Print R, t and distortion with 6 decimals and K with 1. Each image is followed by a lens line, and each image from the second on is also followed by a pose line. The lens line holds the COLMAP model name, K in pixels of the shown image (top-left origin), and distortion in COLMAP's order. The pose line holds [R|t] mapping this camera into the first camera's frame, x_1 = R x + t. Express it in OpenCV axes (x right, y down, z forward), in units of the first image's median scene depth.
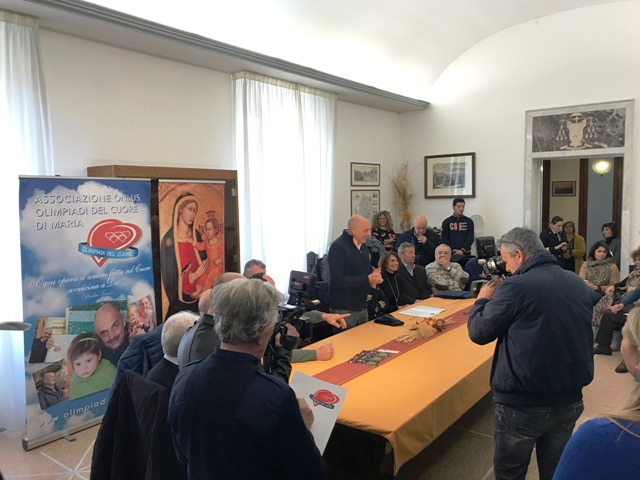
lens RADIAL K [[531.6, 0, 320.0], [0, 531.6, 240.0], [0, 0, 1]] dist [0.095920, -0.007696]
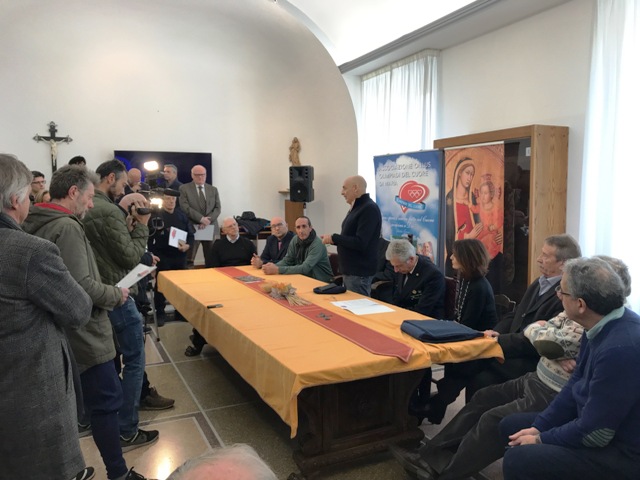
lens RADIAL K [[531.6, 0, 320.0], [0, 531.6, 240.0], [0, 0, 1]] dist [0.095920, -0.007696]
pose [[-0.455161, 0.092751, -0.885565, 0.969575], [-0.063075, 0.988703, 0.135973, -0.059496], [0.888172, 0.117747, -0.444169, 1.406997]]
